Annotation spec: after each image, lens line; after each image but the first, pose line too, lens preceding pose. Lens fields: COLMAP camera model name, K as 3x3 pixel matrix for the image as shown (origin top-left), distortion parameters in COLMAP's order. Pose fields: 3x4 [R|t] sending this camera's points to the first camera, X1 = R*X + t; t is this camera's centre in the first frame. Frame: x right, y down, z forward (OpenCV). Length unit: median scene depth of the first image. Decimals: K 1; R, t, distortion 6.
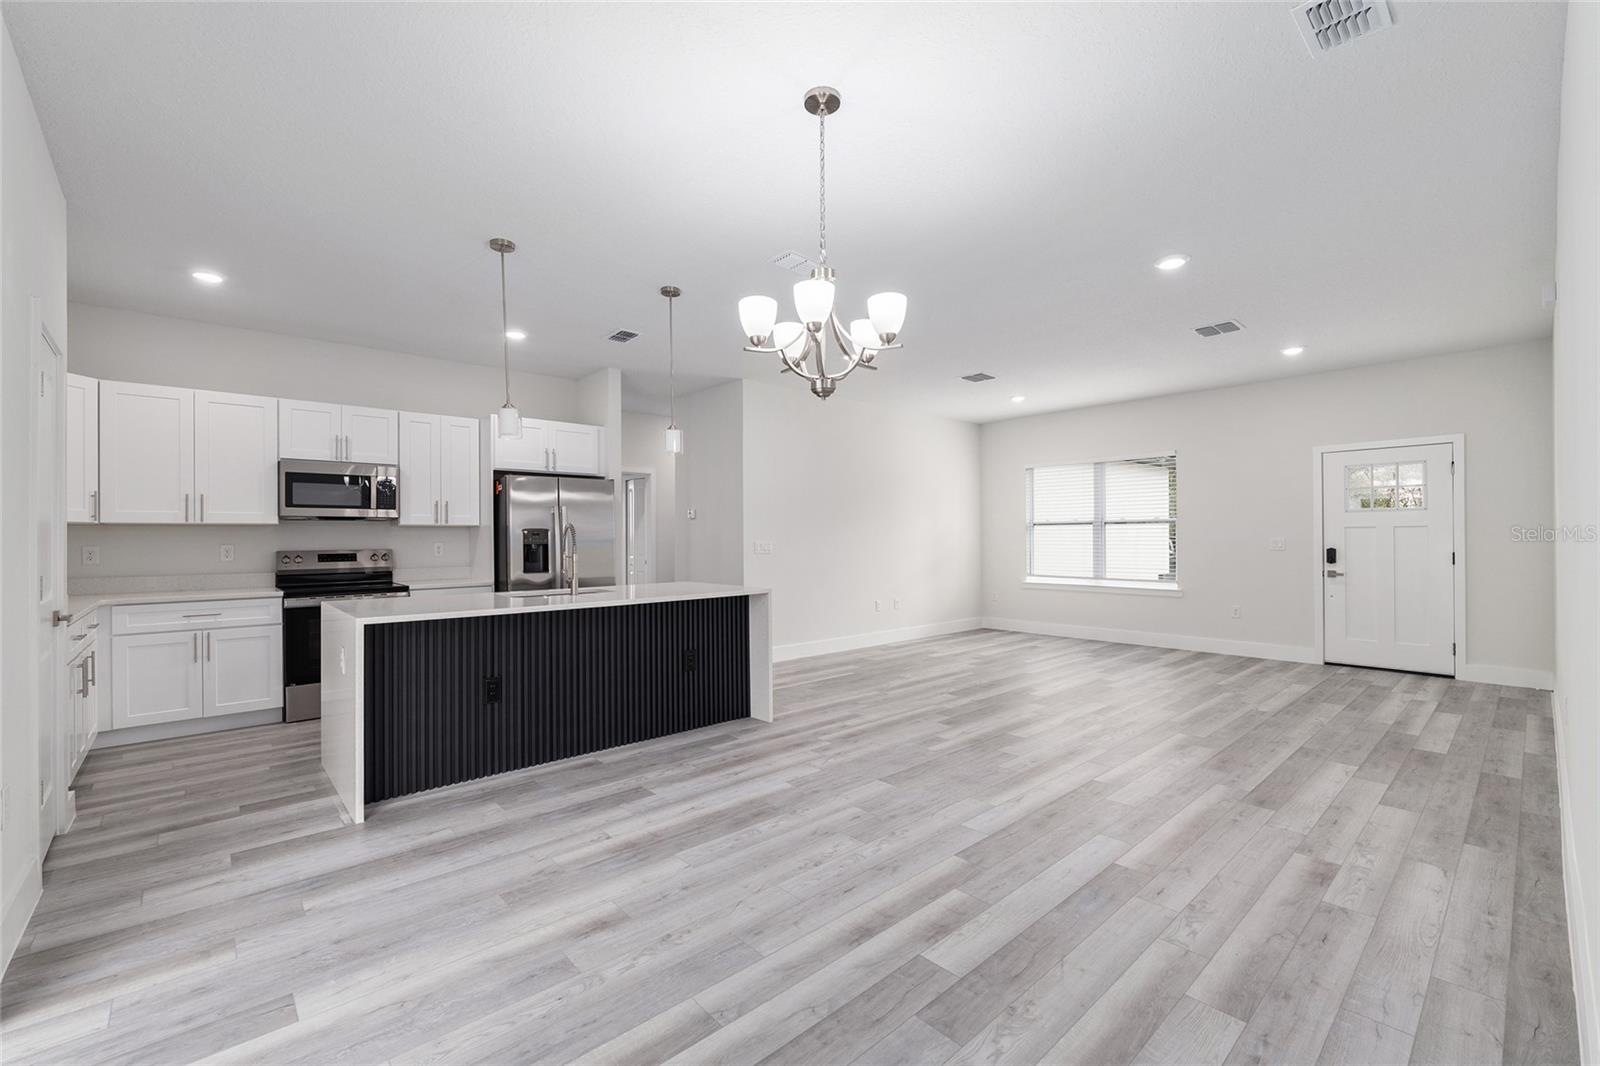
lens RADIAL K [[686.6, 0, 785.0], [0, 686.6, 527.7], [0, 0, 1]] dist [-0.003940, 0.001014]
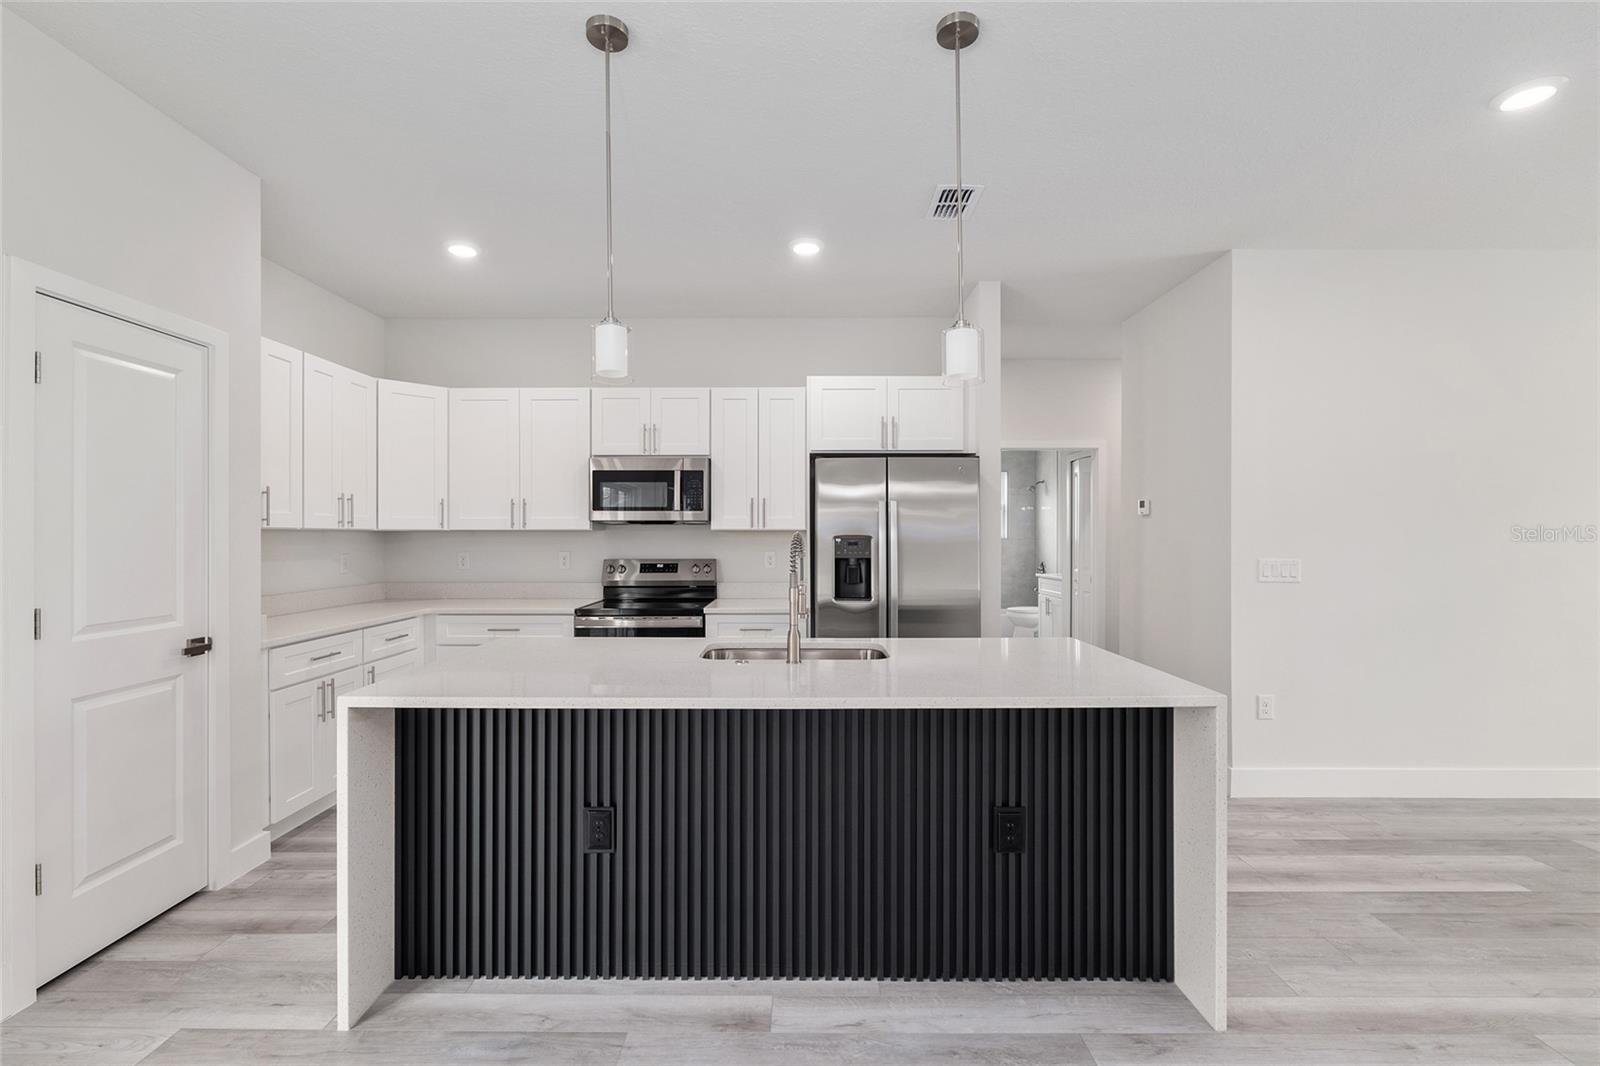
lens RADIAL K [[686.6, 0, 796.9], [0, 686.6, 532.7], [0, 0, 1]] dist [-0.003940, 0.001014]
pose [[0.748369, 0.005036, -0.663264, 0.053752], [0.006105, 0.999877, 0.014480, -0.012802], [0.663255, -0.014886, 0.748246, 0.506962]]
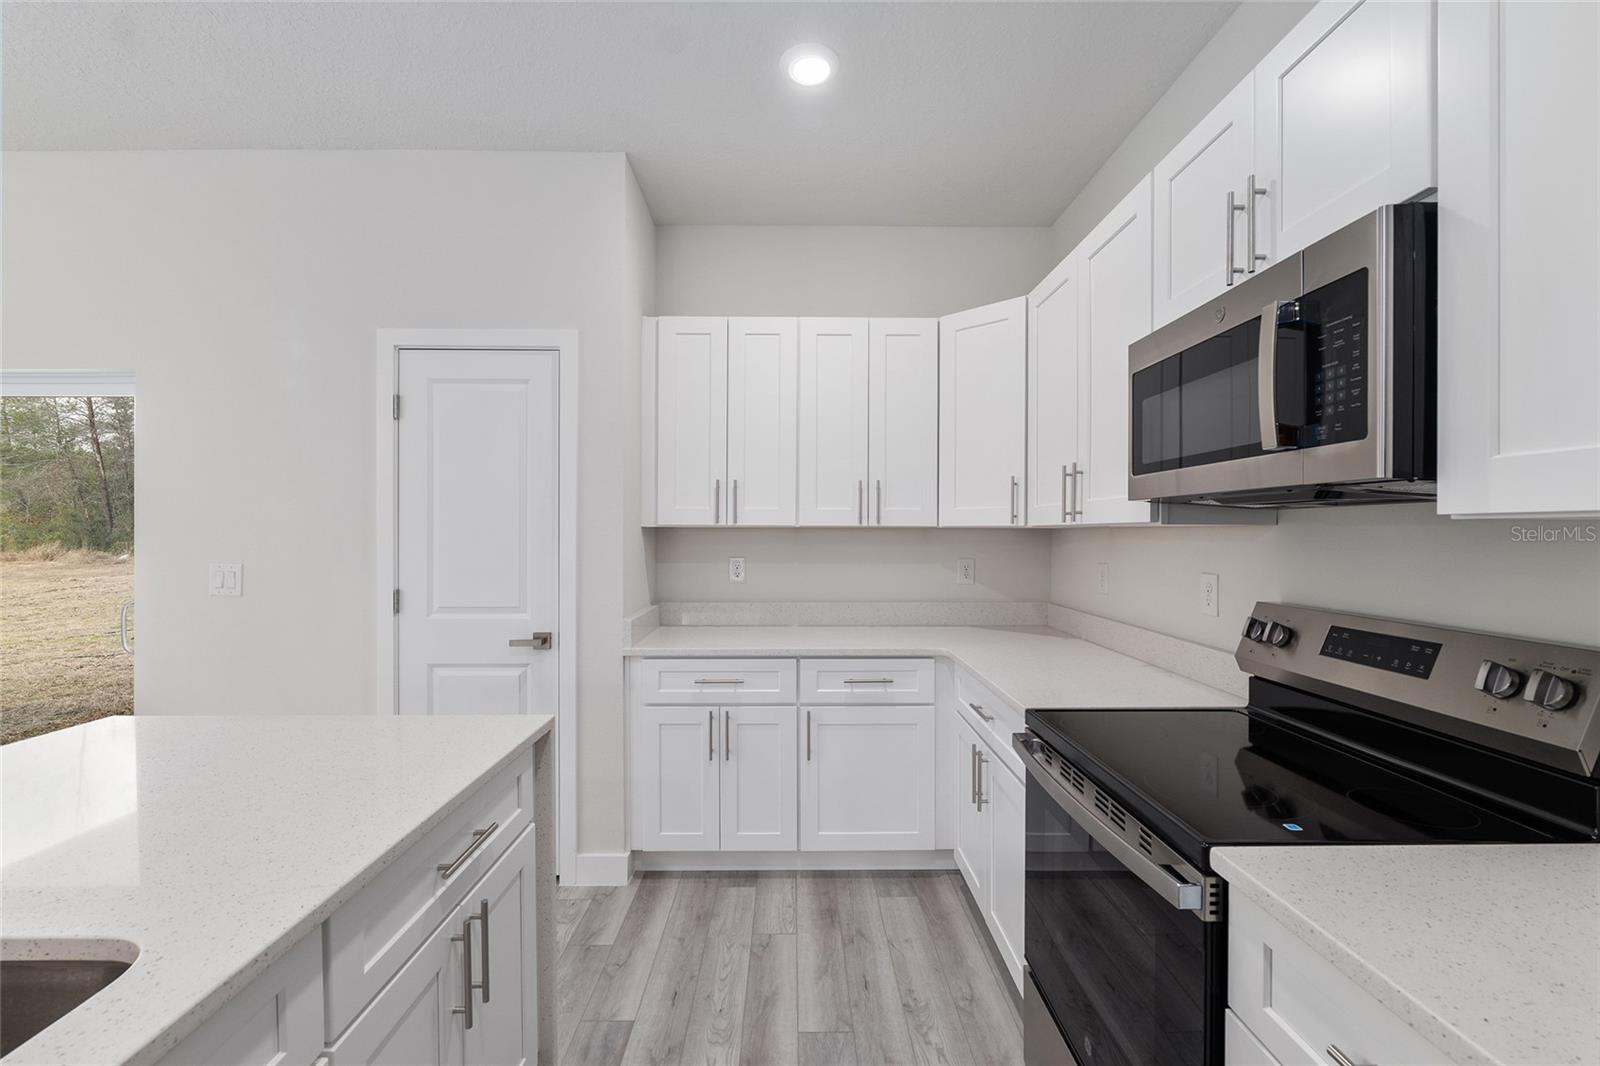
lens RADIAL K [[686.6, 0, 796.5], [0, 686.6, 533.9], [0, 0, 1]] dist [-0.003940, 0.001014]
pose [[-0.647449, 0.008336, -0.762063, -0.344789], [0.014489, 0.999894, -0.001372, -0.002293], [0.761971, -0.011929, -0.647501, 1.088222]]
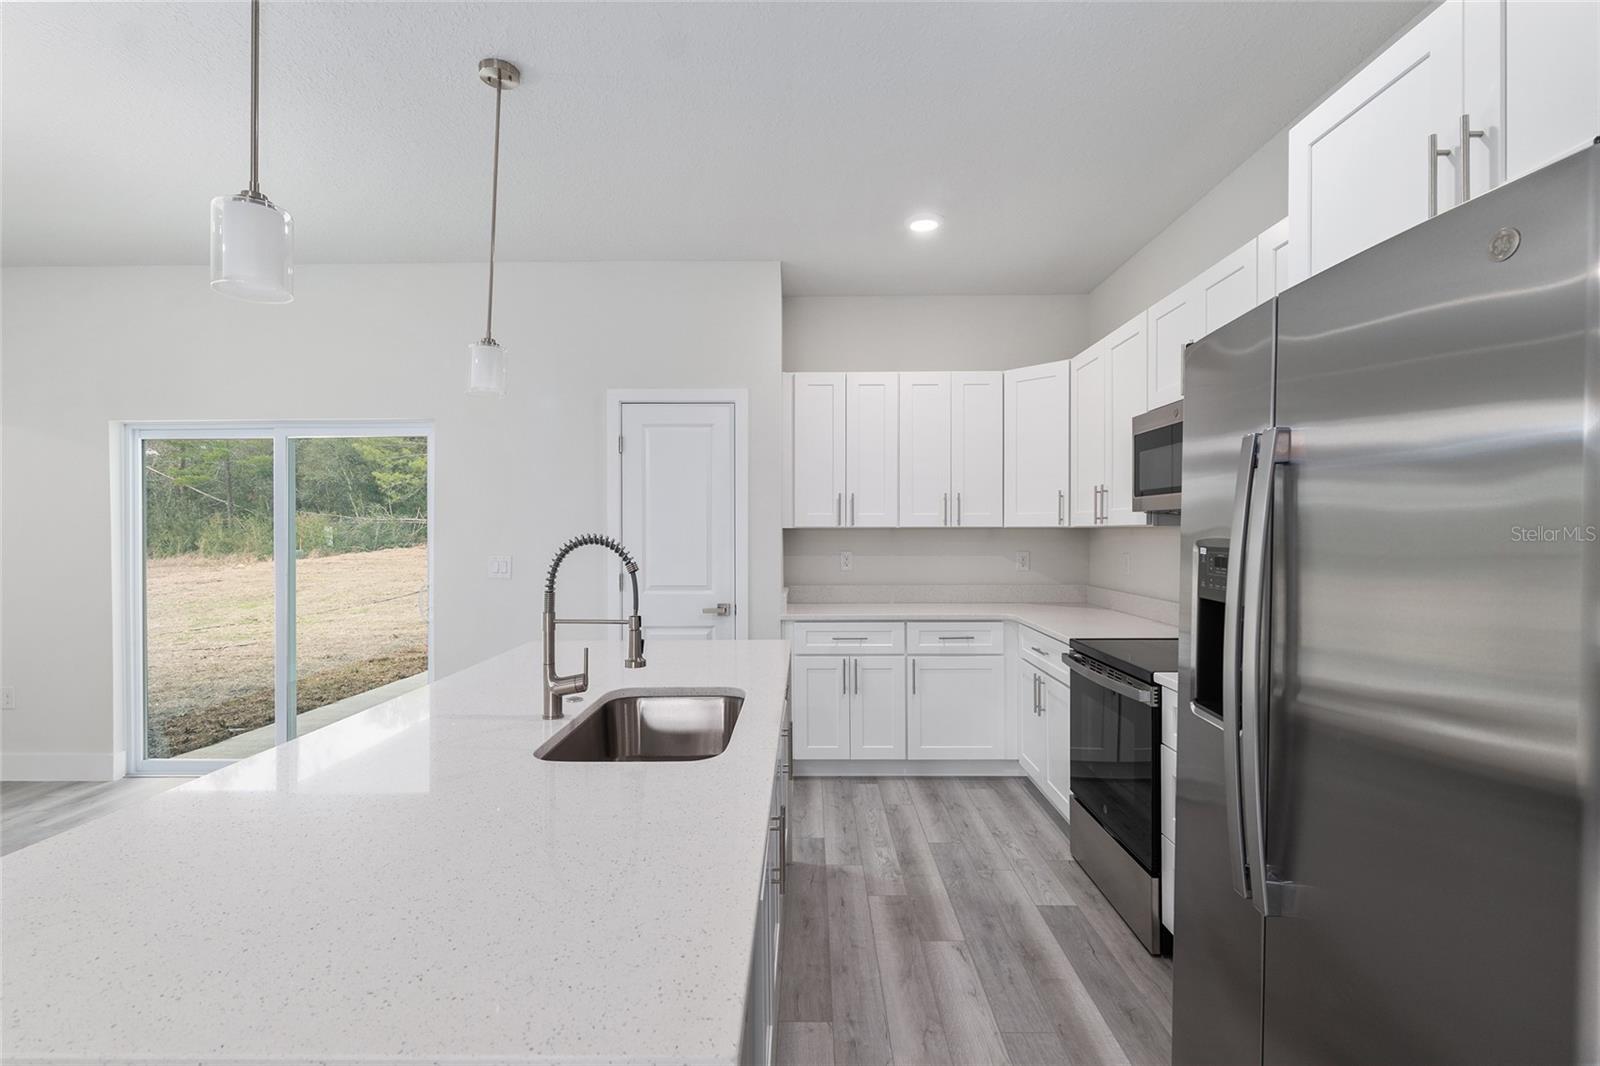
lens RADIAL K [[737.6, 0, 803.2], [0, 737.6, 536.1], [0, 0, 1]] dist [0.004871, -0.002136]
pose [[-0.664864, 0.015142, -0.746811, -0.077881], [0.019541, 0.999805, 0.002875, -0.004028], [0.746709, -0.012682, -0.665030, 1.194796]]
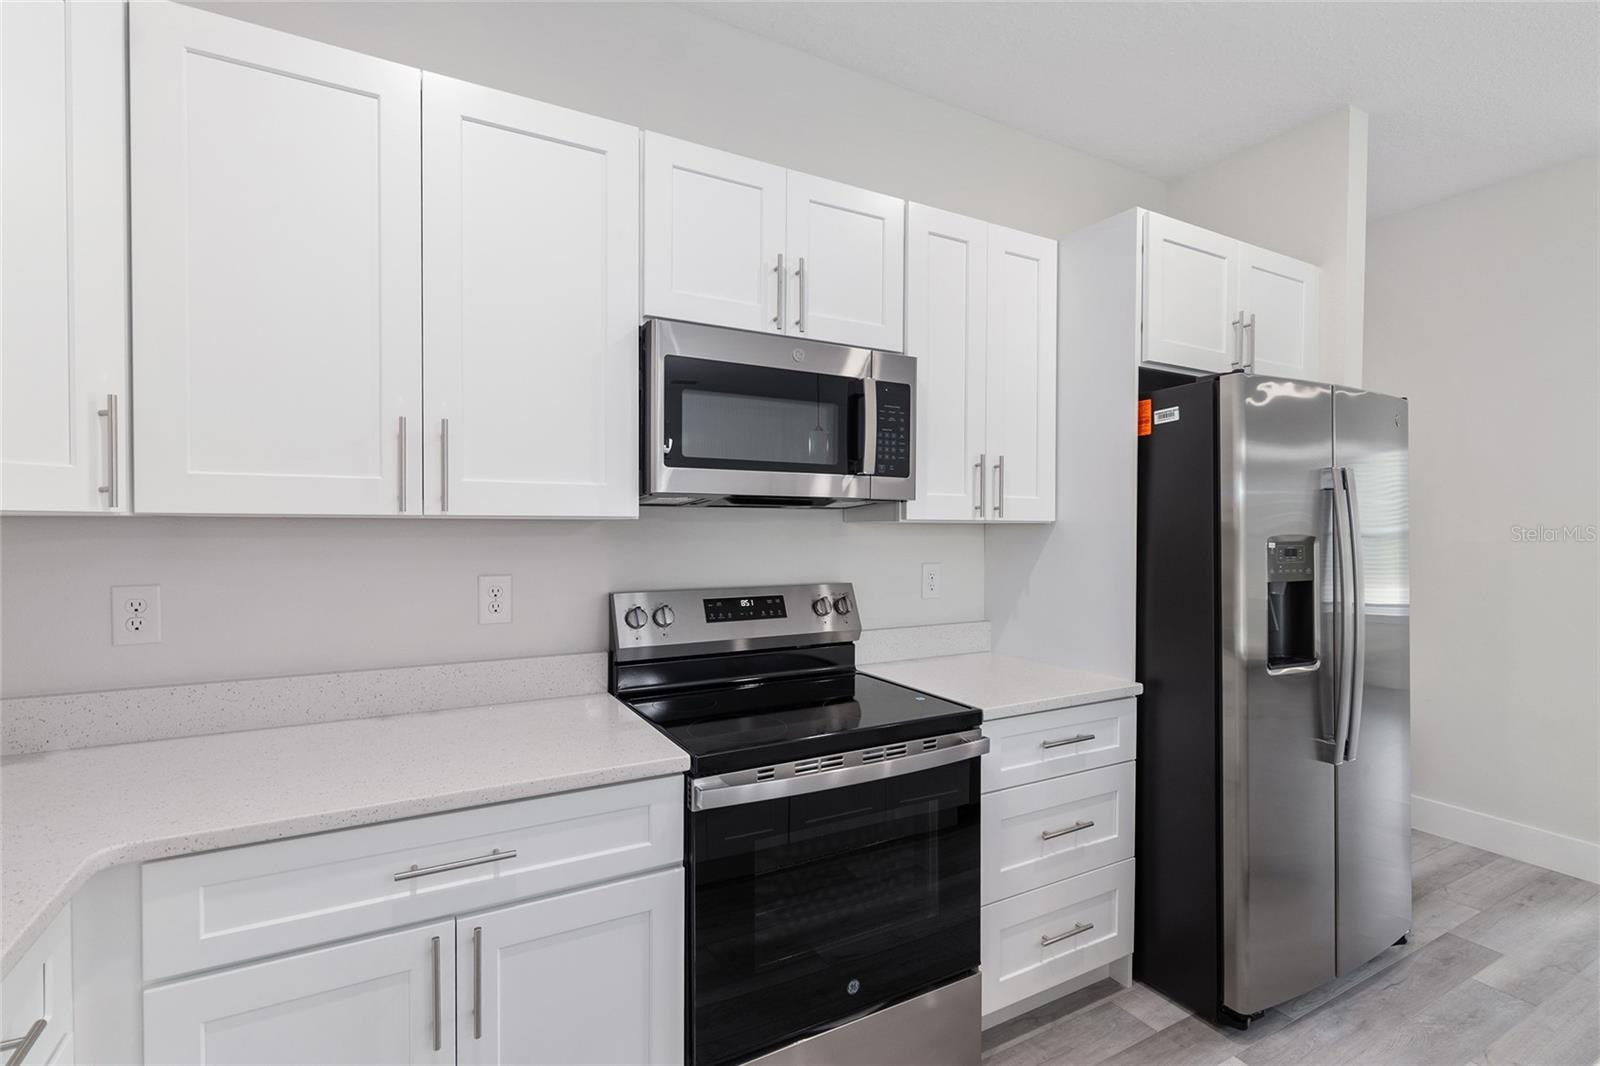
lens RADIAL K [[737.6, 0, 787.8], [0, 737.6, 528.9], [0, 0, 1]] dist [0.004871, -0.002136]
pose [[0.977244, 0.013415, -0.211696, -0.593434], [-0.009332, 0.999751, 0.020276, -0.008131], [0.211915, -0.017839, 0.977125, 0.667294]]
